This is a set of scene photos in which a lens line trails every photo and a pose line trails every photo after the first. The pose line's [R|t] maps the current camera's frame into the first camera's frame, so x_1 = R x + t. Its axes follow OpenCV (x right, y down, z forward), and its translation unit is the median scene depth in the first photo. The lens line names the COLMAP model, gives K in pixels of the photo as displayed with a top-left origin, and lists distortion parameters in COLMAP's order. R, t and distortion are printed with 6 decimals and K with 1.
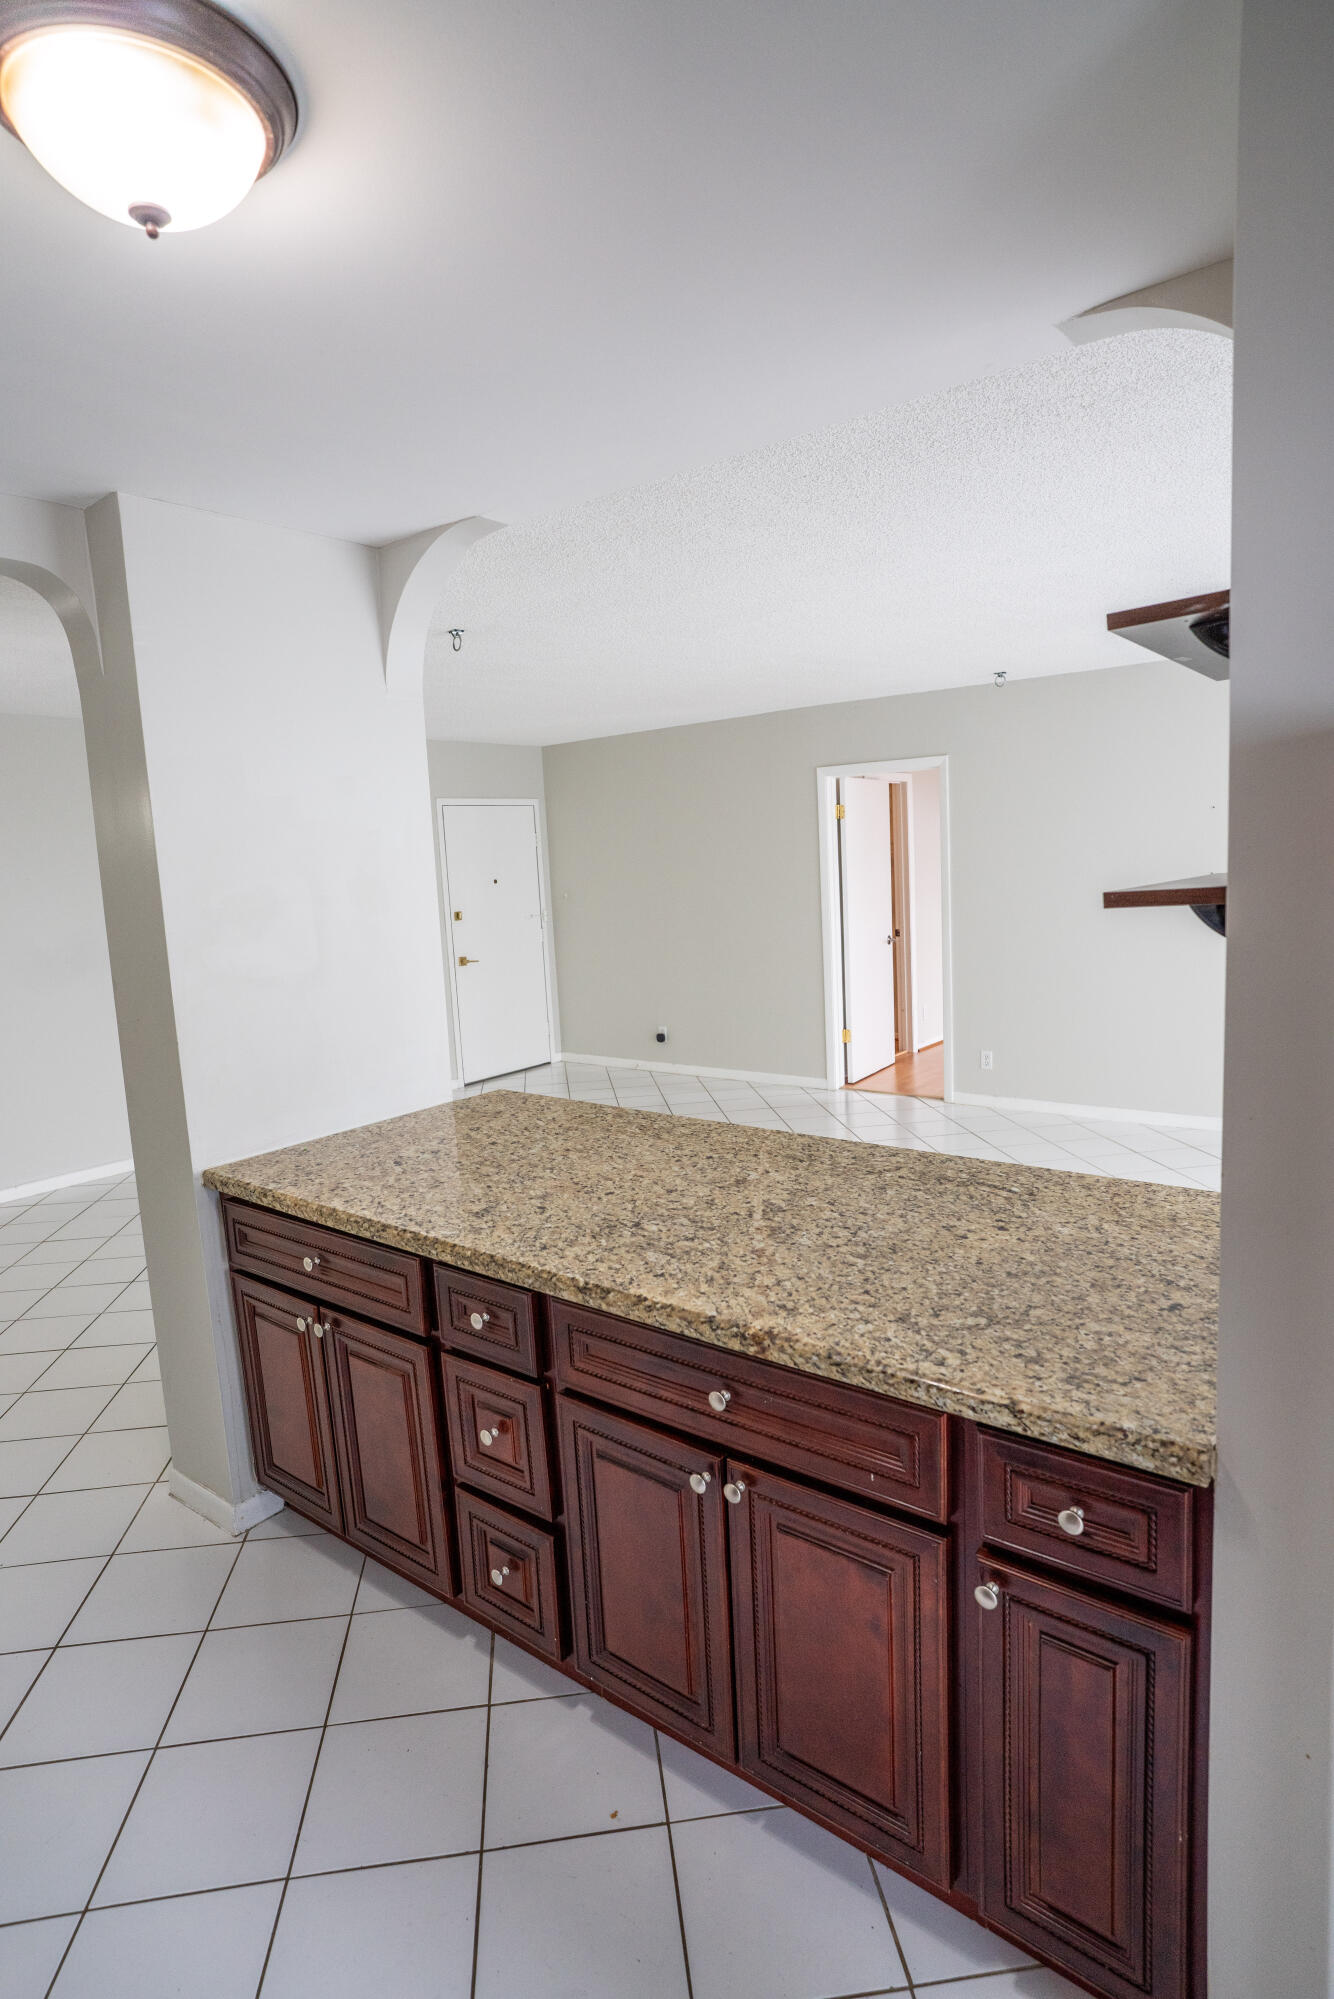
lens RADIAL K [[1084.4, 0, 652.6], [0, 1084.4, 1000.2], [0, 0, 1]] dist [-0.051885, 0.034802]
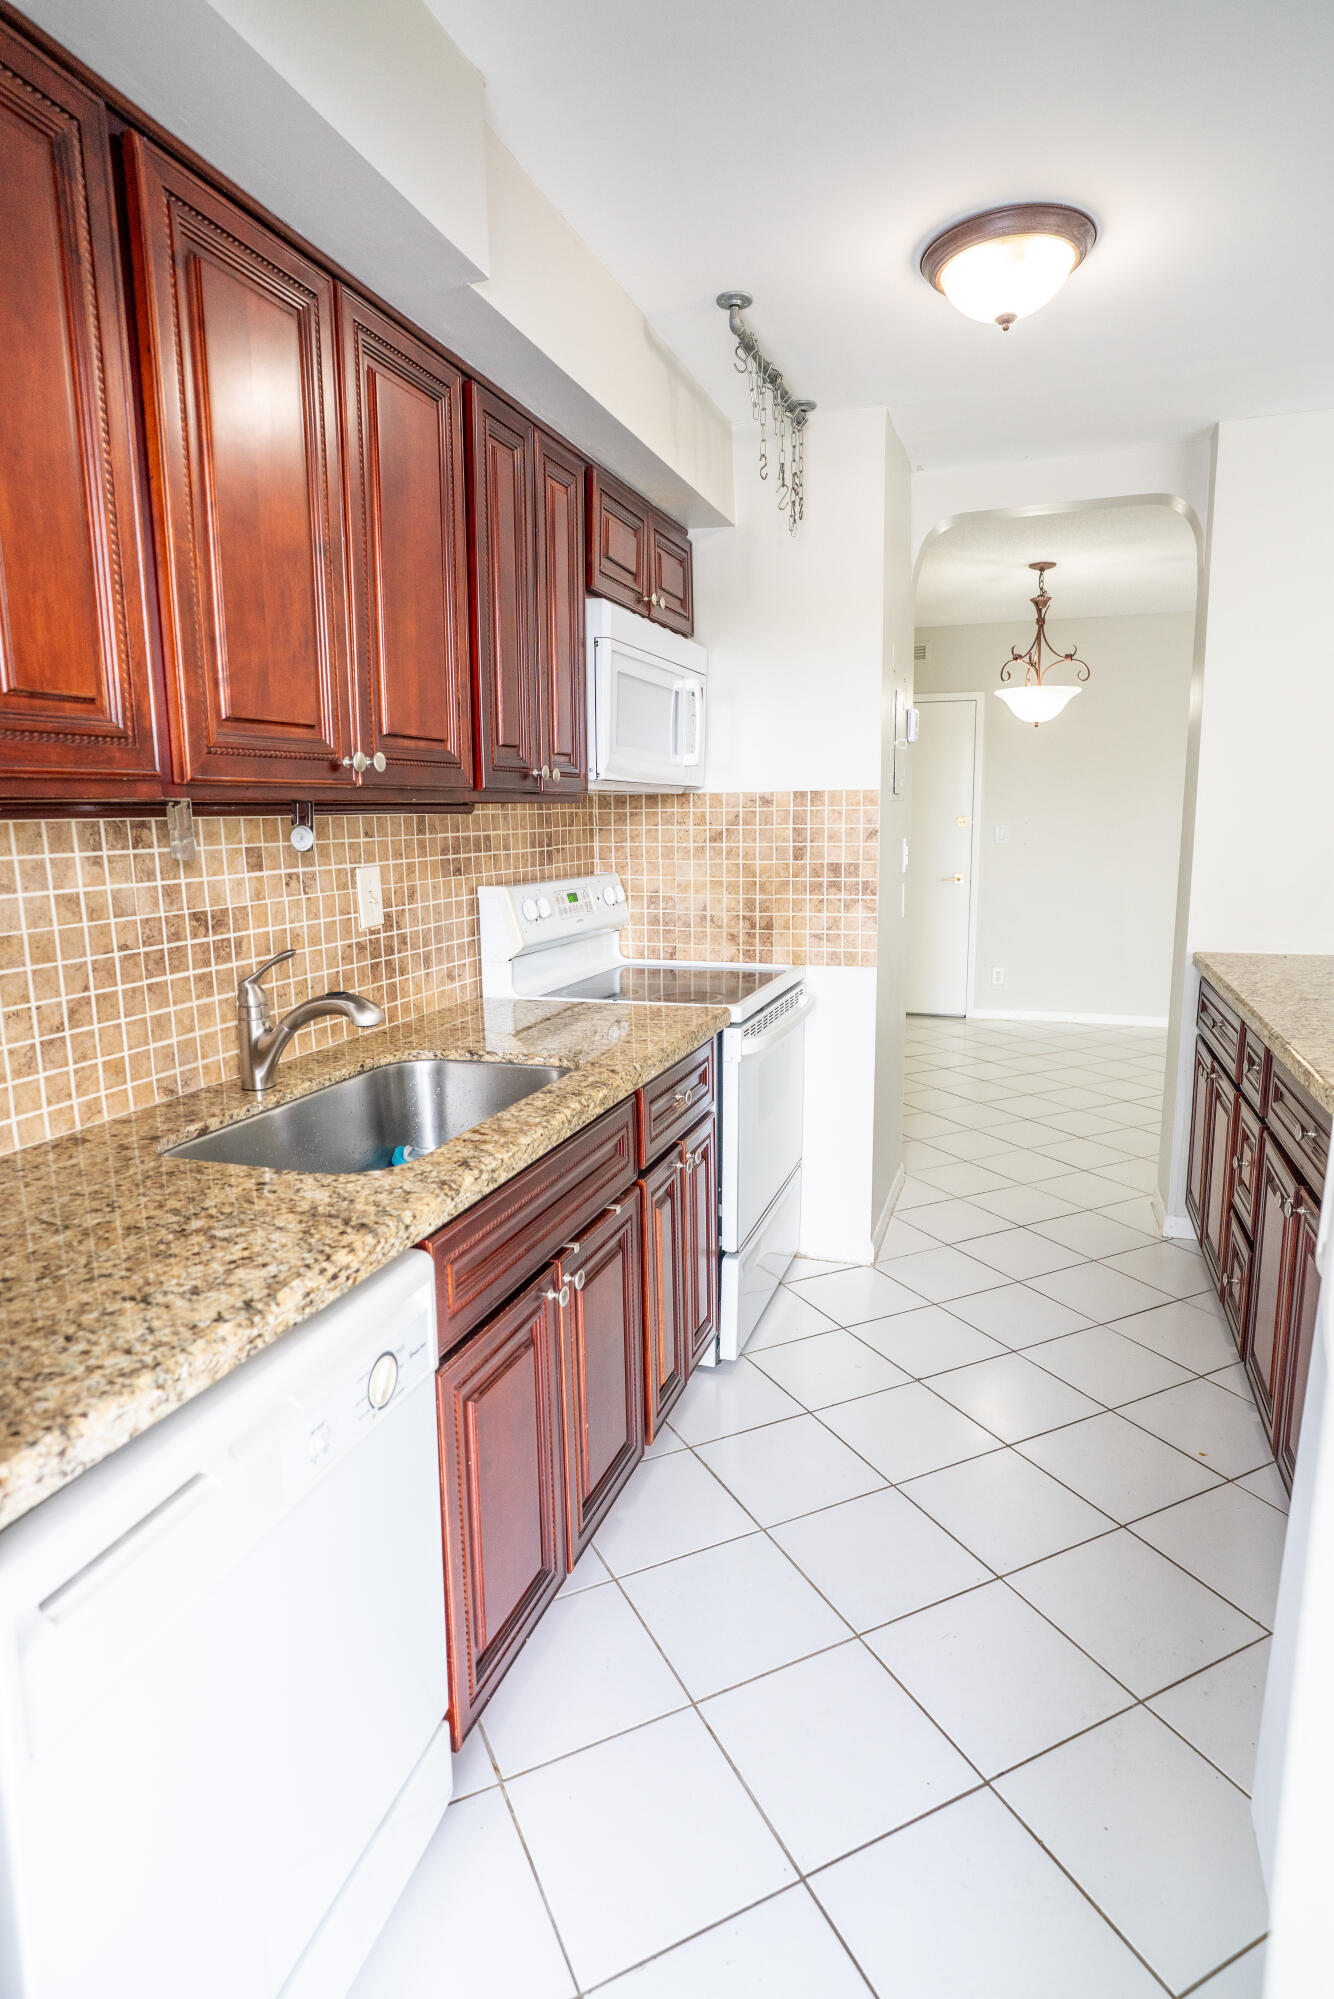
lens RADIAL K [[1084.4, 0, 665.5], [0, 1084.4, 993.4], [0, 0, 1]] dist [-0.051885, 0.034802]
pose [[0.338788, 0.202794, -0.918748, 0.667713], [-0.130914, 0.977156, 0.167412, 0.087221], [0.931710, 0.063560, 0.357597, -0.067440]]
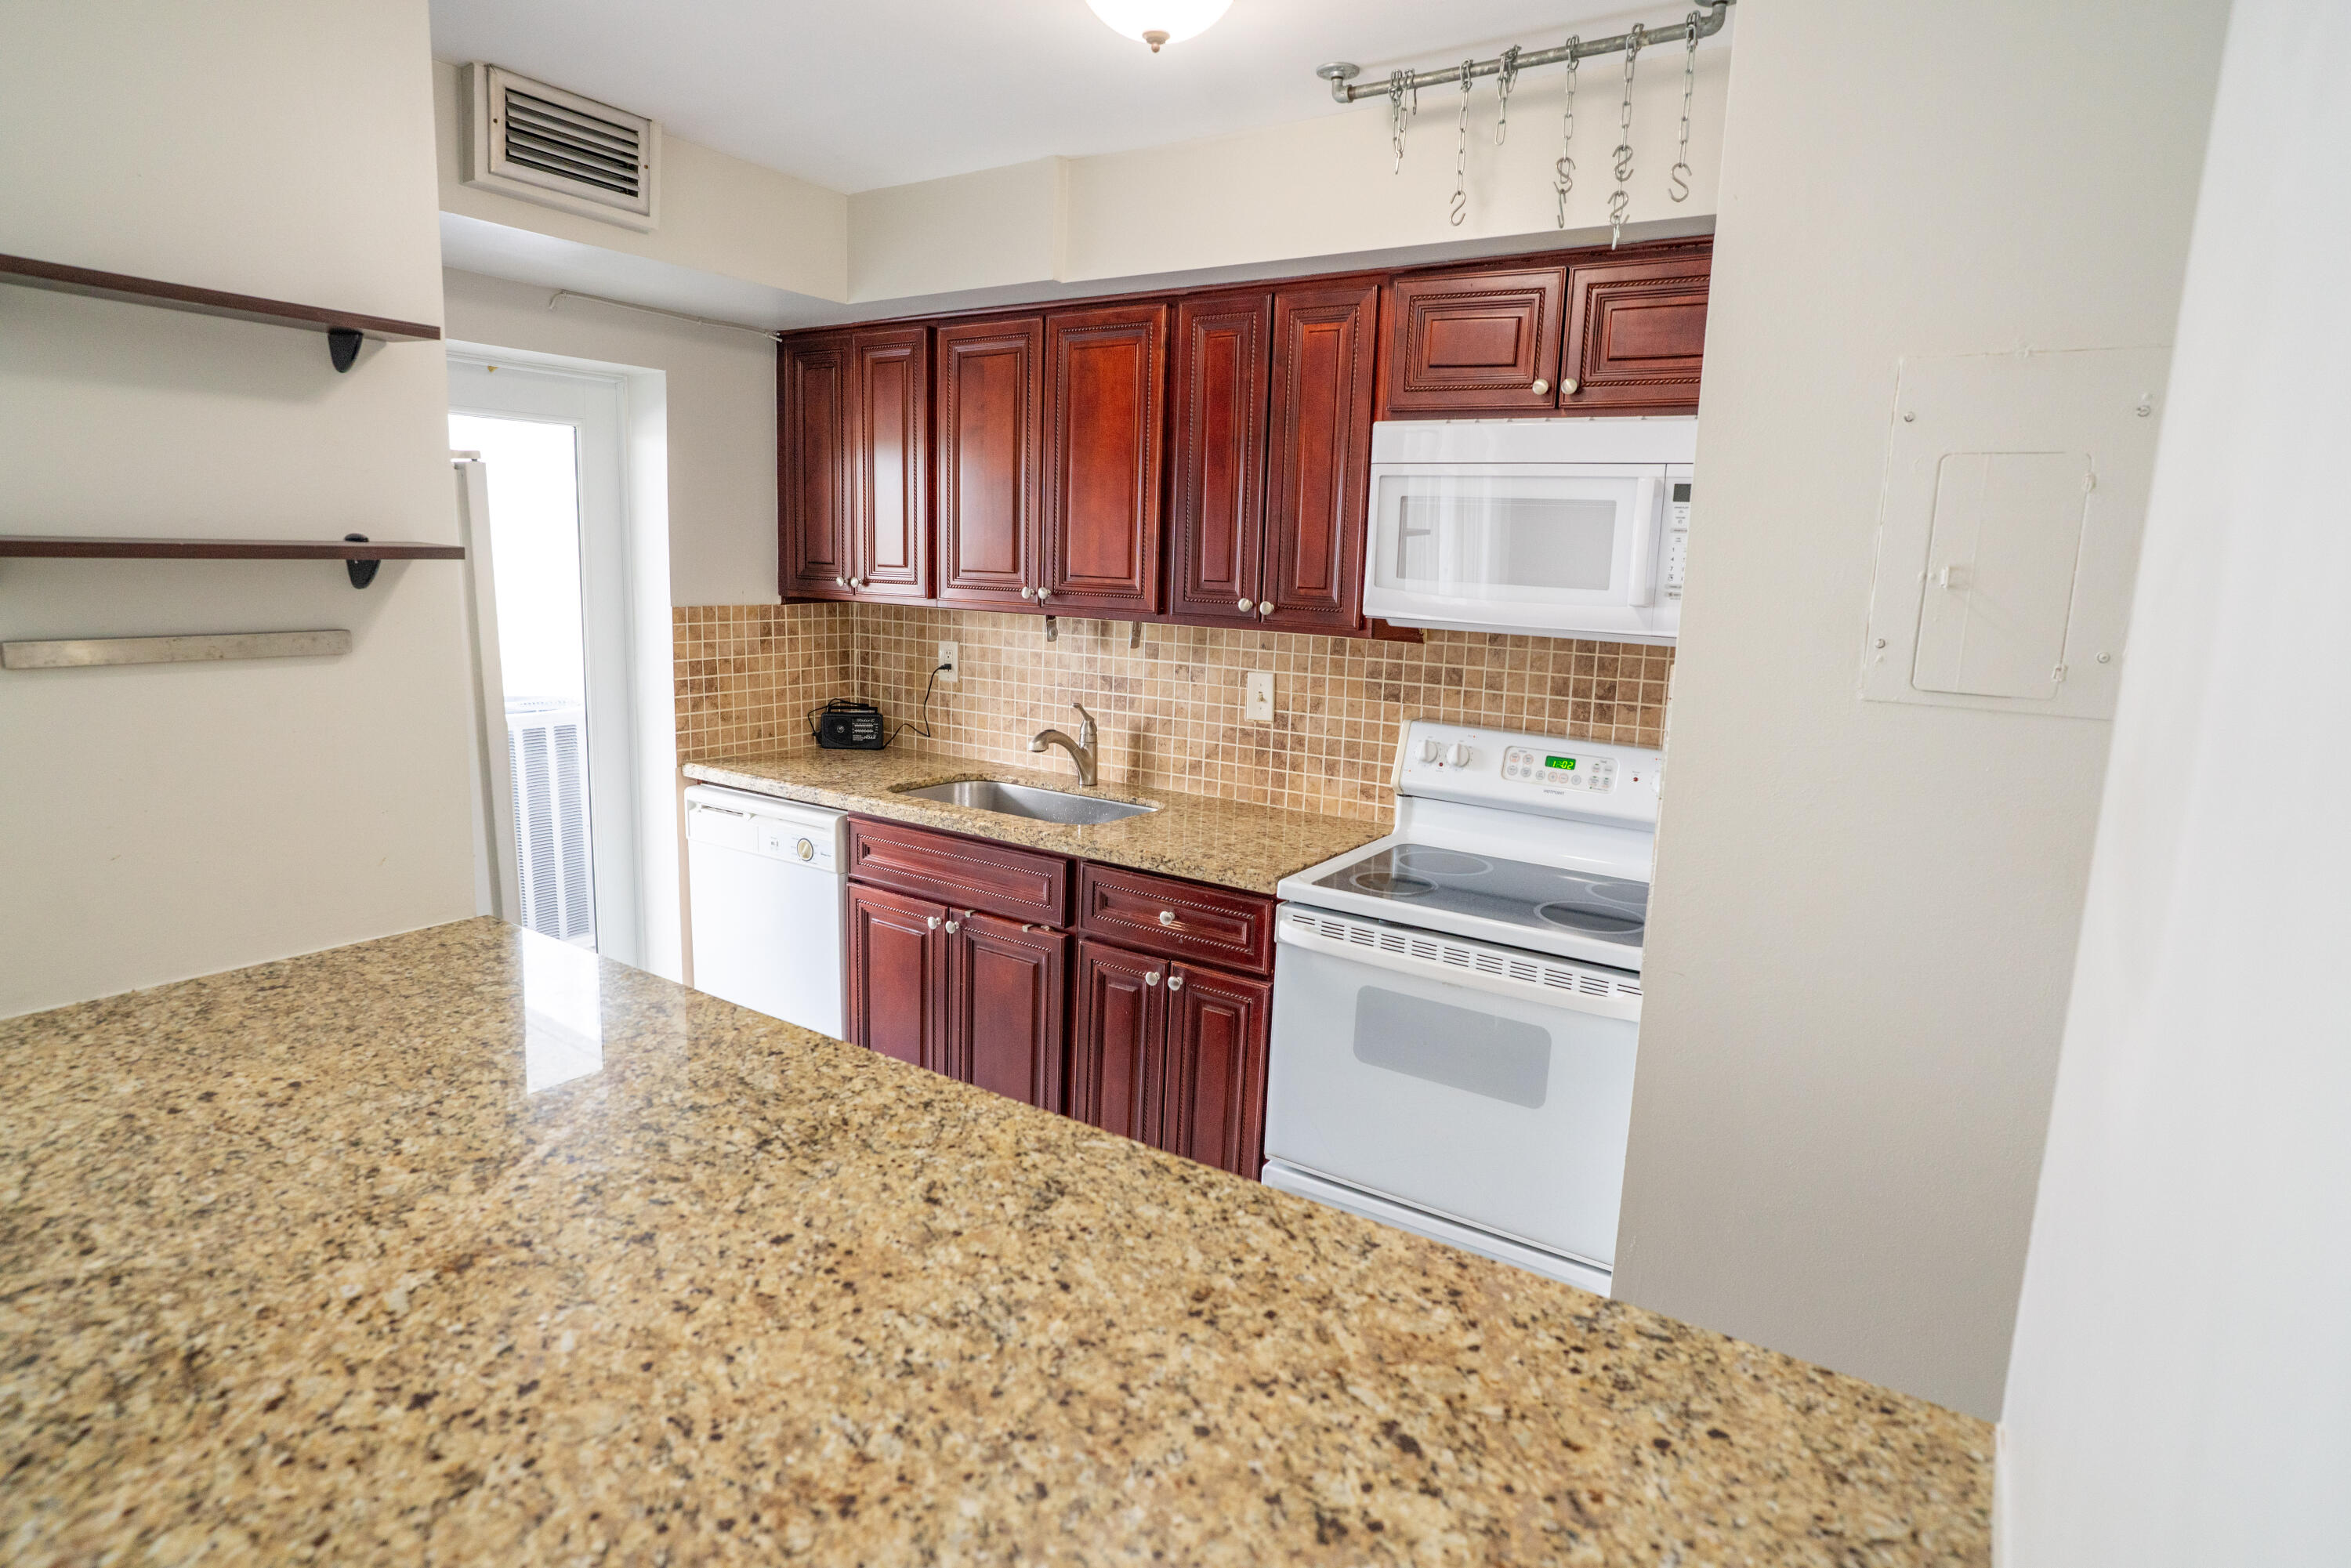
lens RADIAL K [[1275.3, 0, 1172.2], [0, 1275.3, 768.4], [0, 0, 1]] dist [-0.051885, 0.034802]
pose [[-0.995694, 0.034144, -0.086184, -0.170108], [0.006651, 0.953615, 0.300955, -0.173456], [0.092462, 0.299086, -0.949736, 1.516266]]
